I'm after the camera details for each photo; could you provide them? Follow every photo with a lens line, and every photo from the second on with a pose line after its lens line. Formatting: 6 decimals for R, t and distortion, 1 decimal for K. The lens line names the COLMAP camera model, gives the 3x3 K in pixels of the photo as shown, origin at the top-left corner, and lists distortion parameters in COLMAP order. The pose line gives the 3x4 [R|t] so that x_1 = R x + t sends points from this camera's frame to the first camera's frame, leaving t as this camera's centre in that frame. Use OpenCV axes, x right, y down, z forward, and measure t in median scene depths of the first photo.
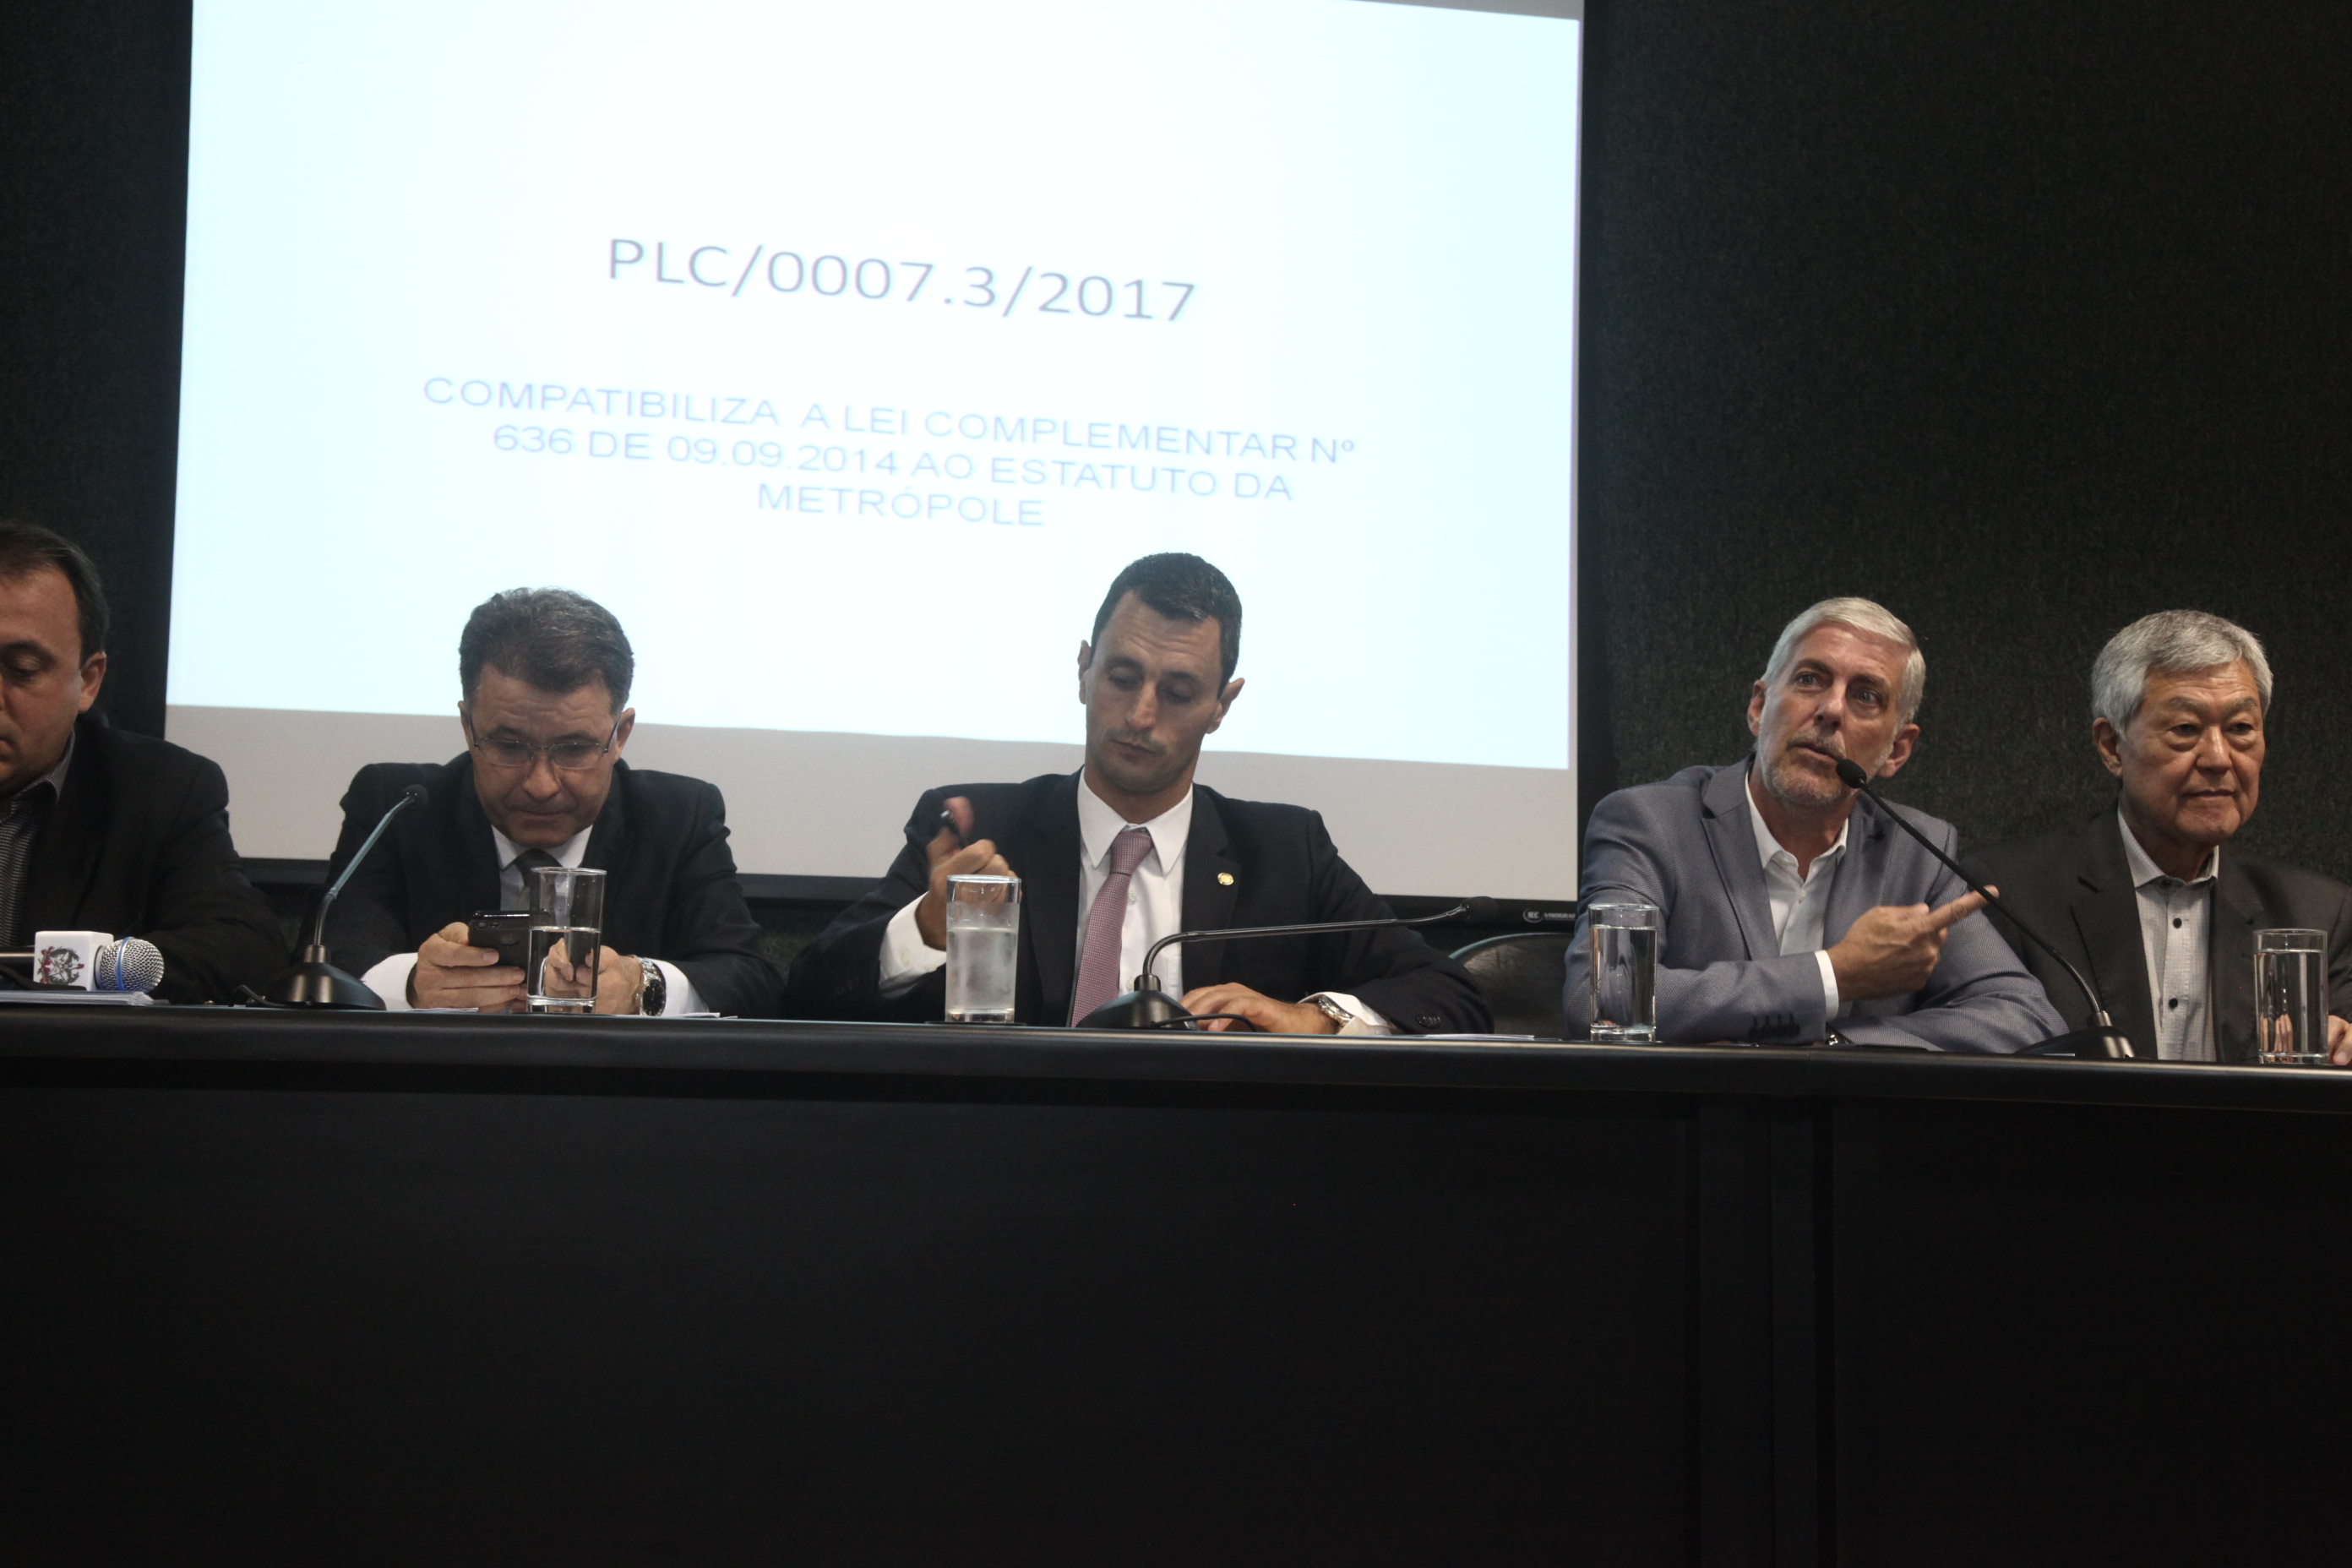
lens RADIAL K [[3323.0, 0, 1207.5], [0, 3323.0, 781.0], [0, 0, 1]] dist [0.166595, 0.000000]
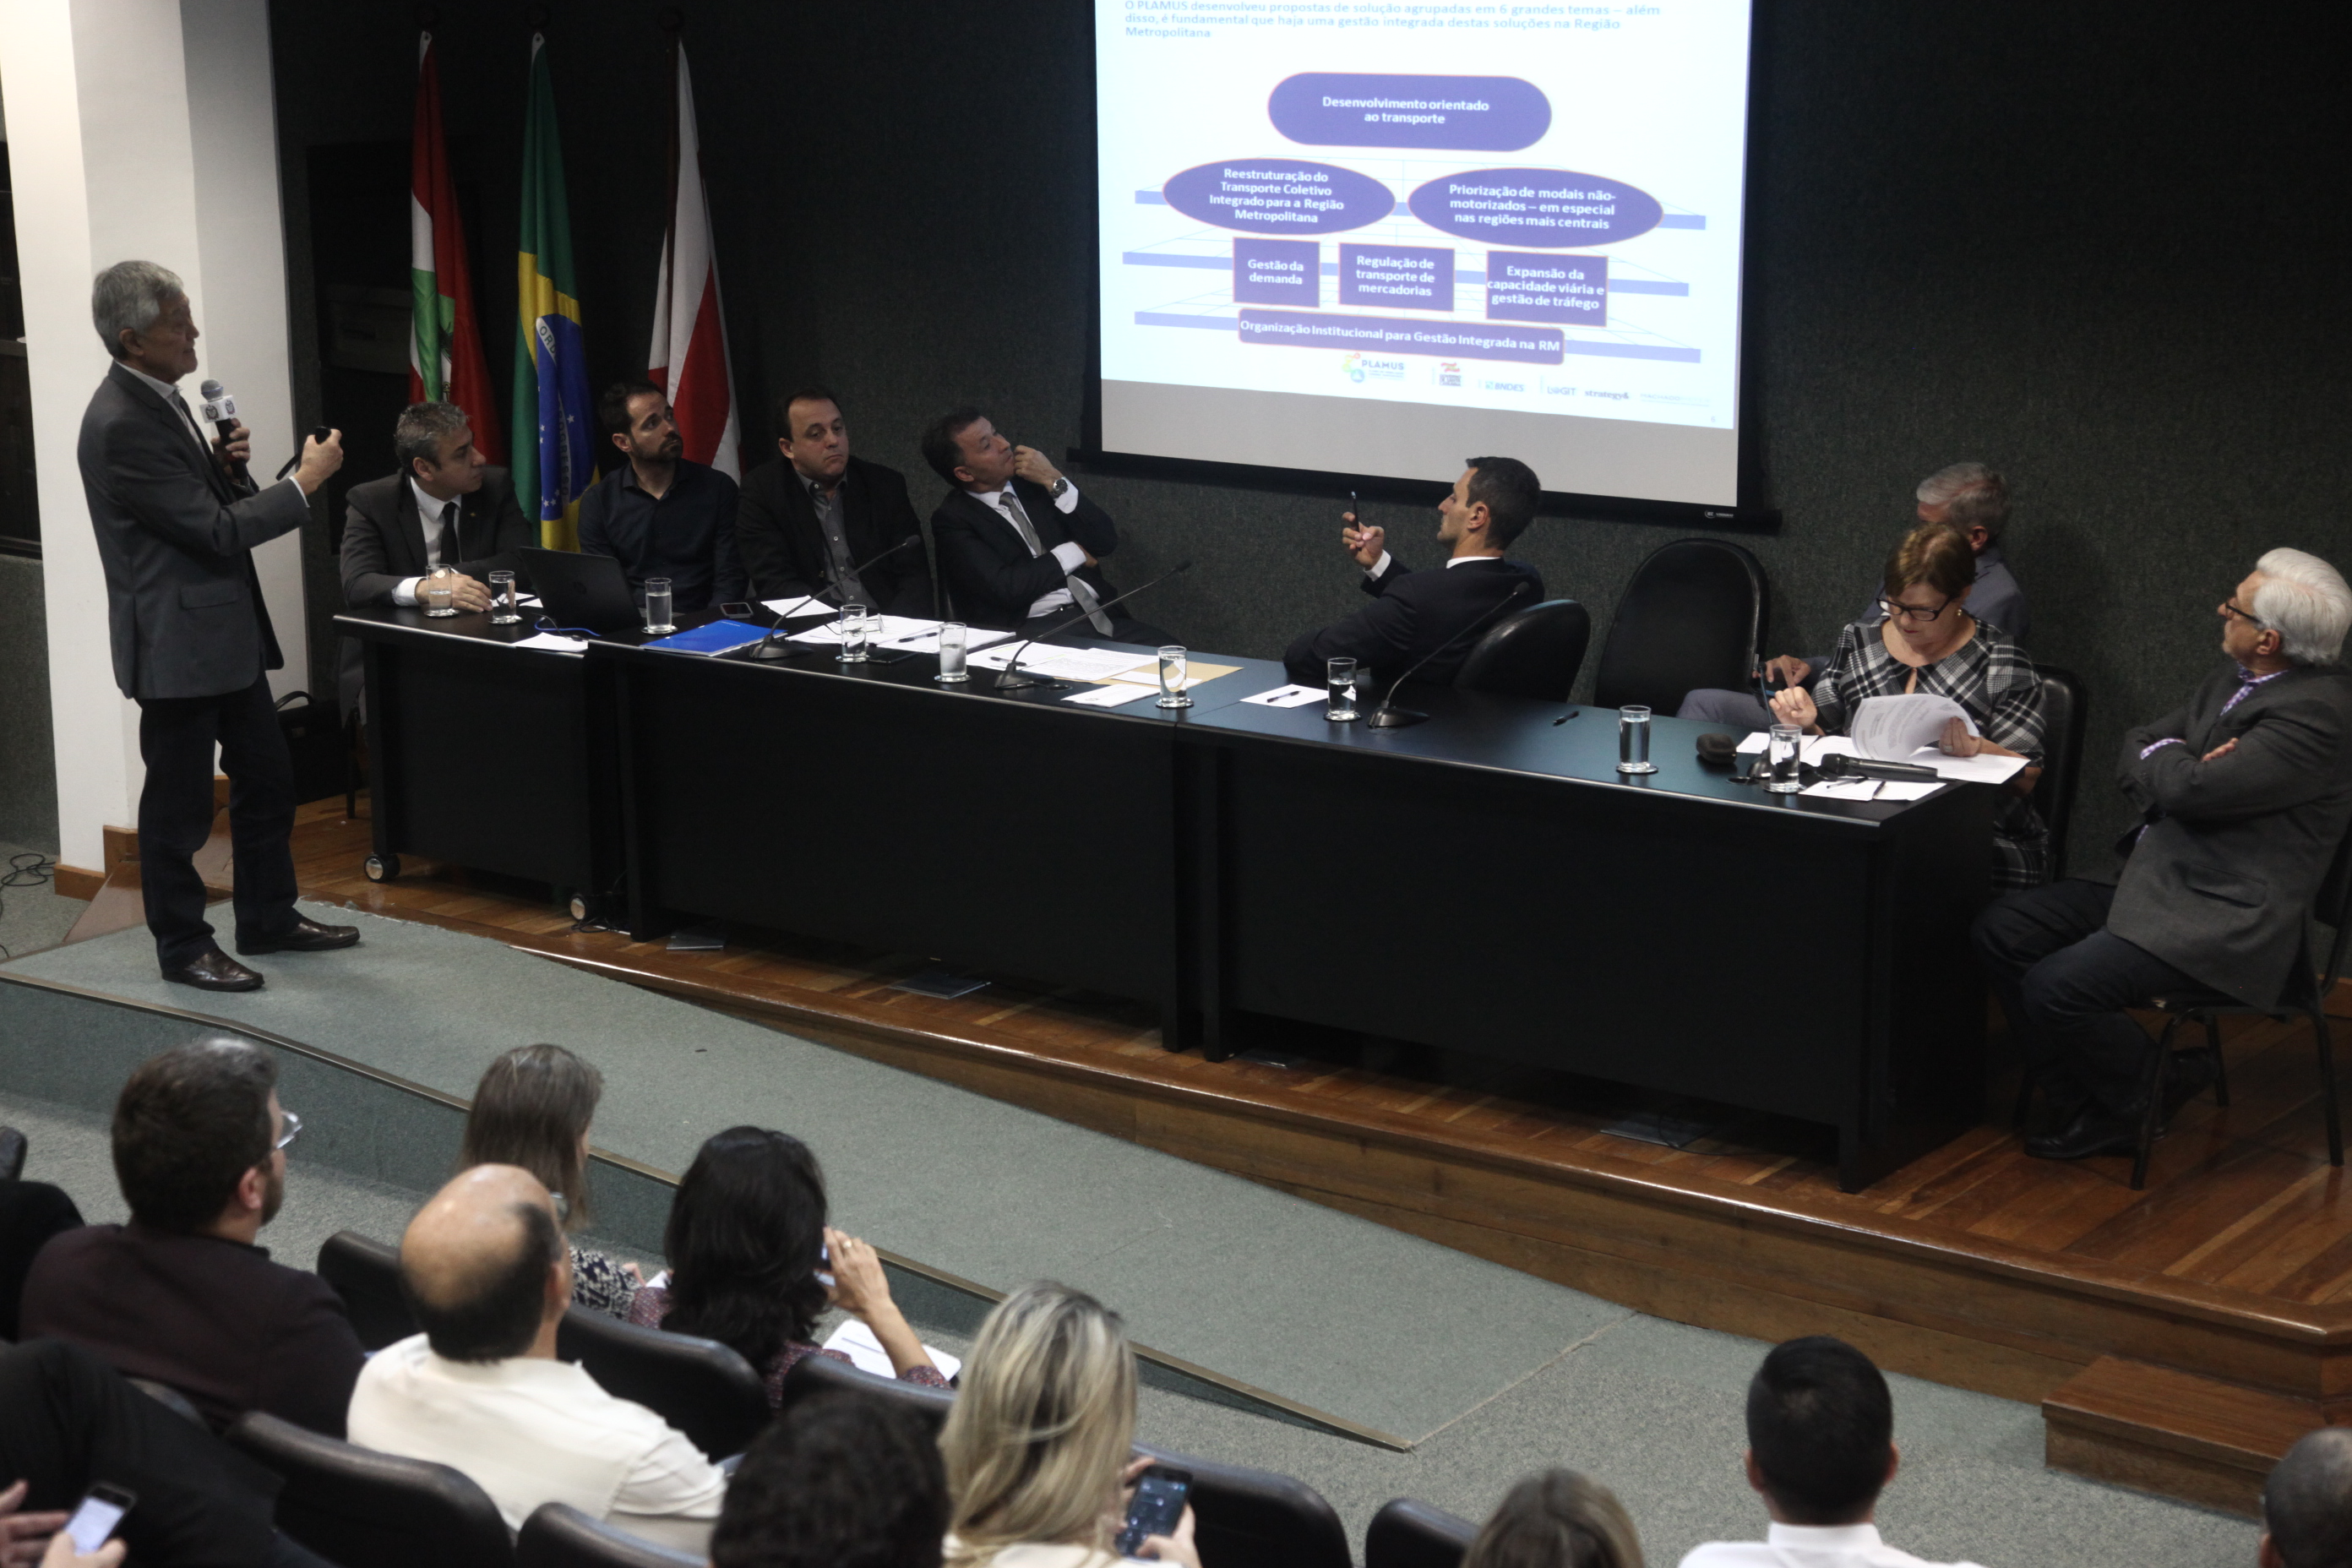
lens RADIAL K [[4087.2, 0, 1158.9], [0, 4087.2, 770.0], [0, 0, 1]] dist [0.340619, 0.000000]
pose [[0.672234, 0.136195, -0.727704, 1.507406], [0.108534, 0.954184, 0.278843, -0.468970], [0.732340, -0.266428, 0.626653, -0.594127]]
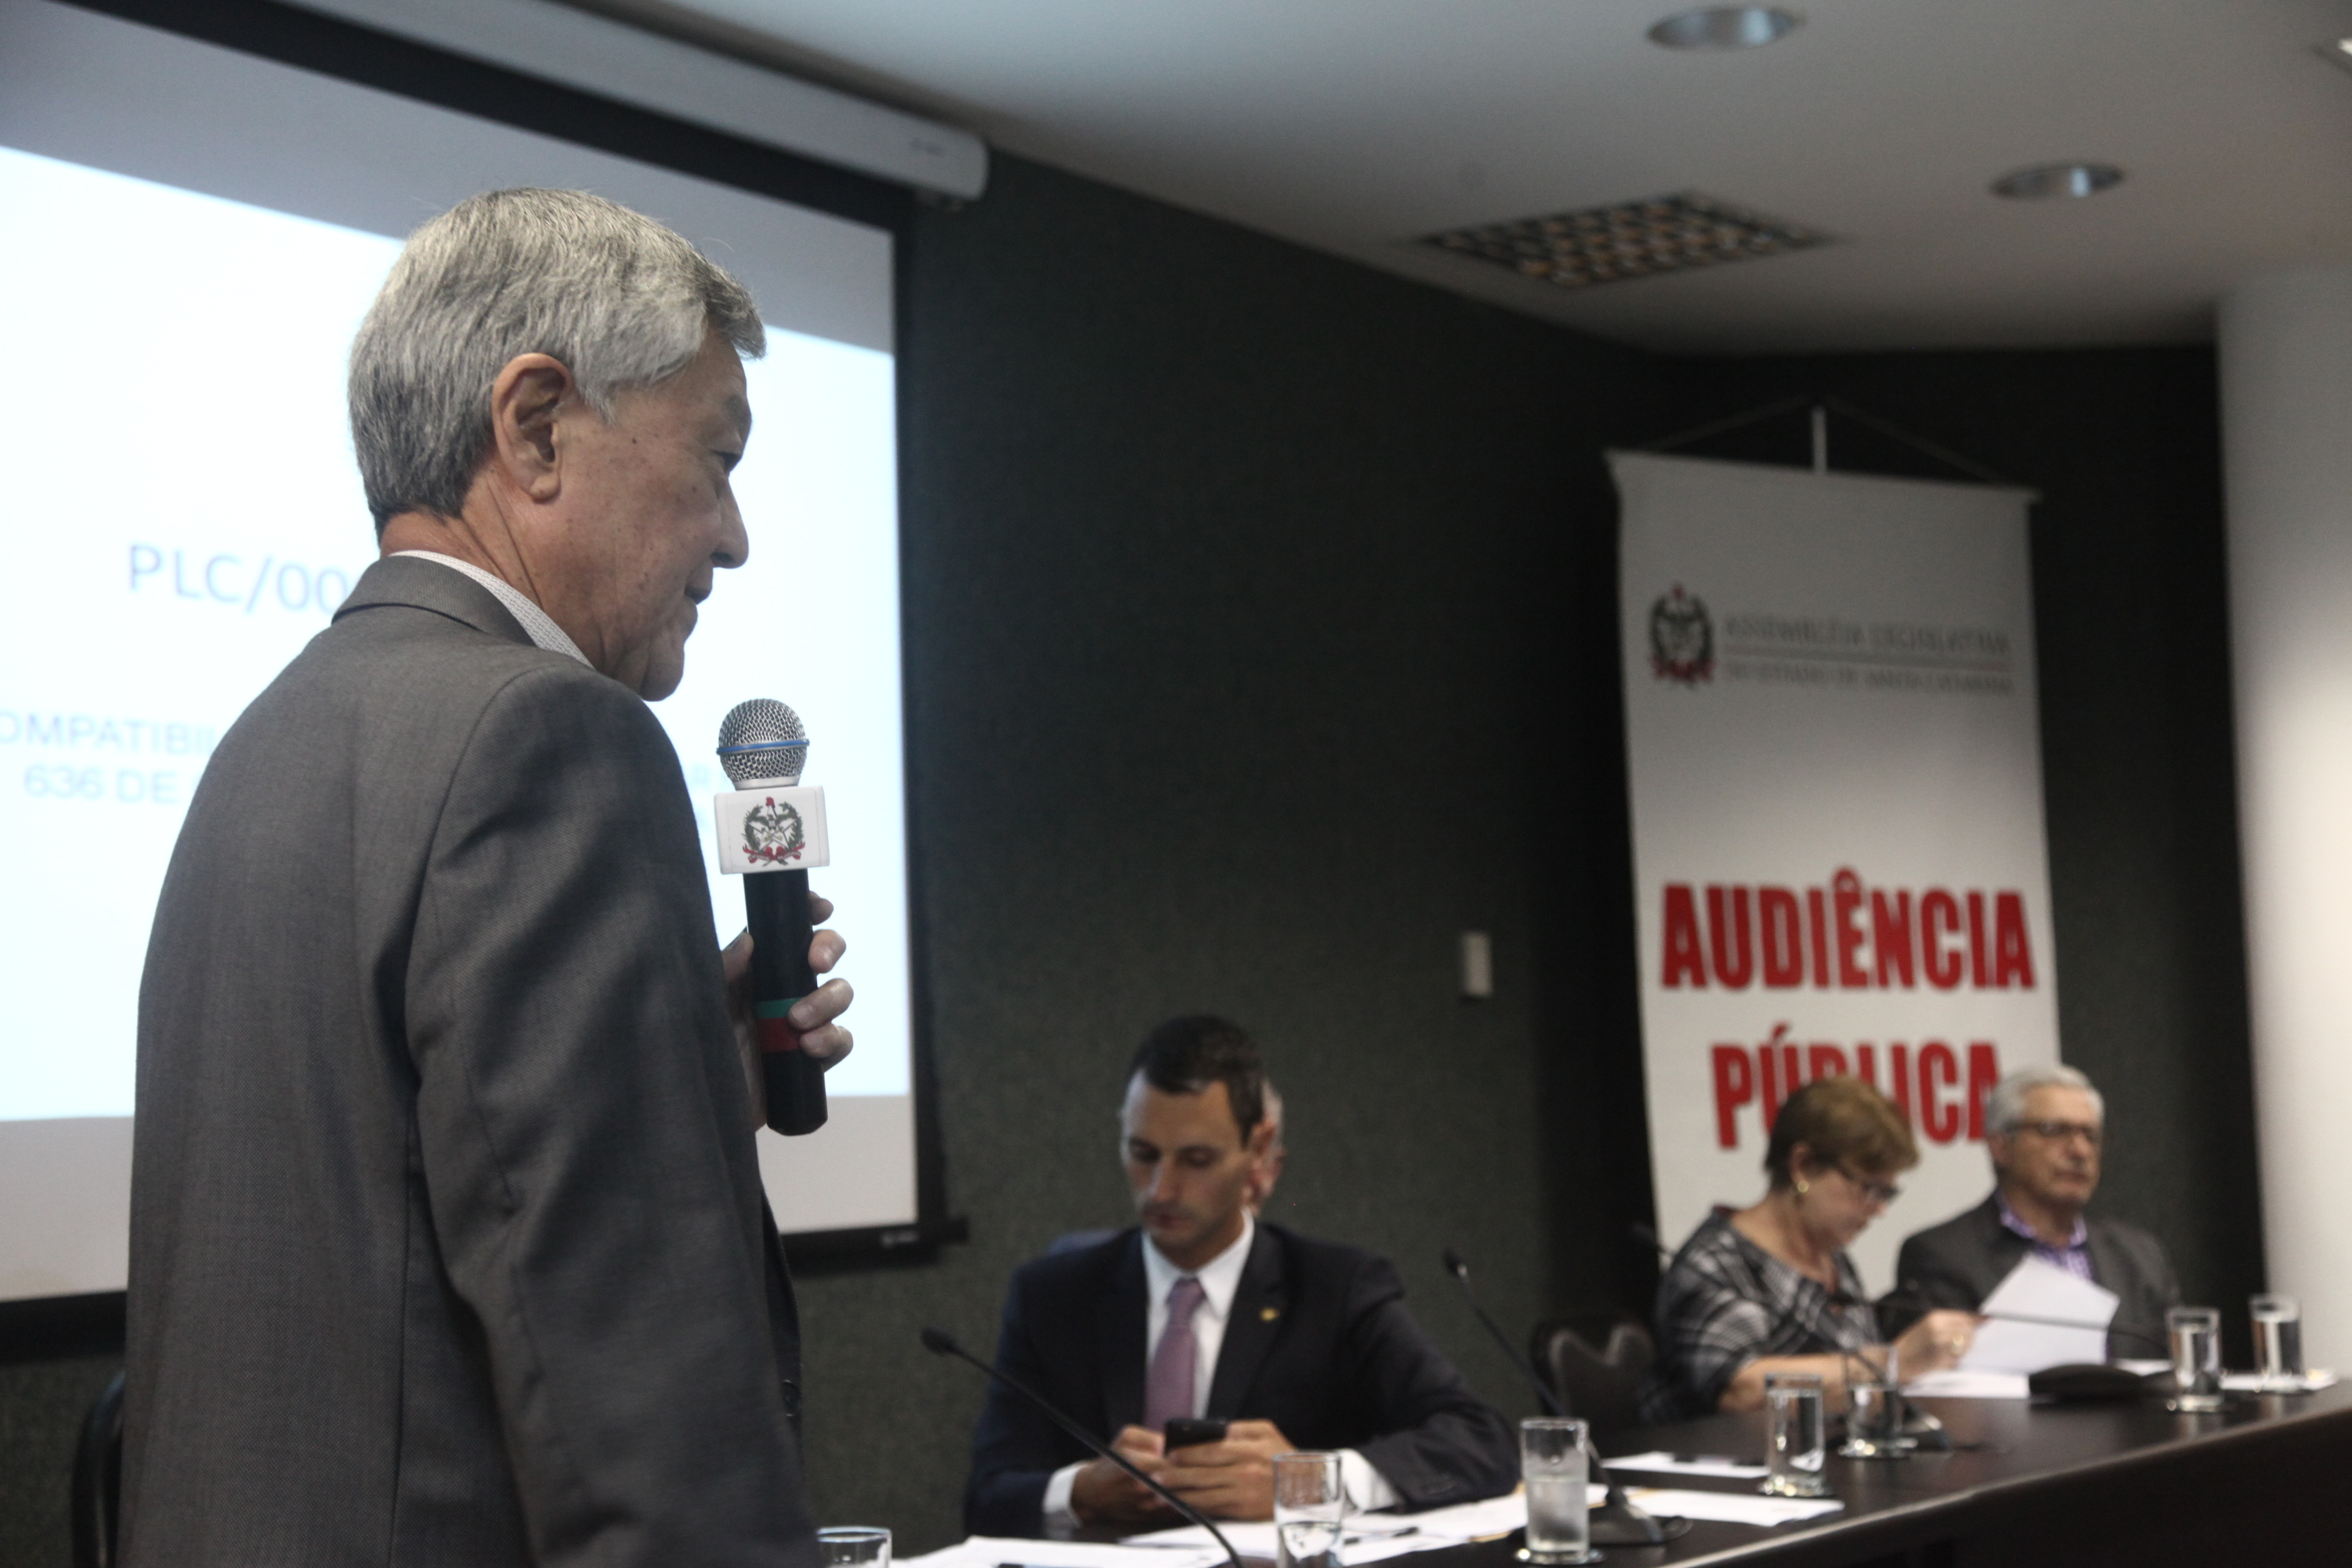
lens RADIAL K [[3650.5, 0, 1197.6], [0, 3650.5, 822.3], [0, 0, 1]] dist [0.198808, 0.000000]
pose [[0.734481, 0.008899, 0.678571, -0.612474], [-0.037147, 0.998942, 0.027108, -0.124777], [-0.677612, -0.045117, 0.734035, 0.114912]]
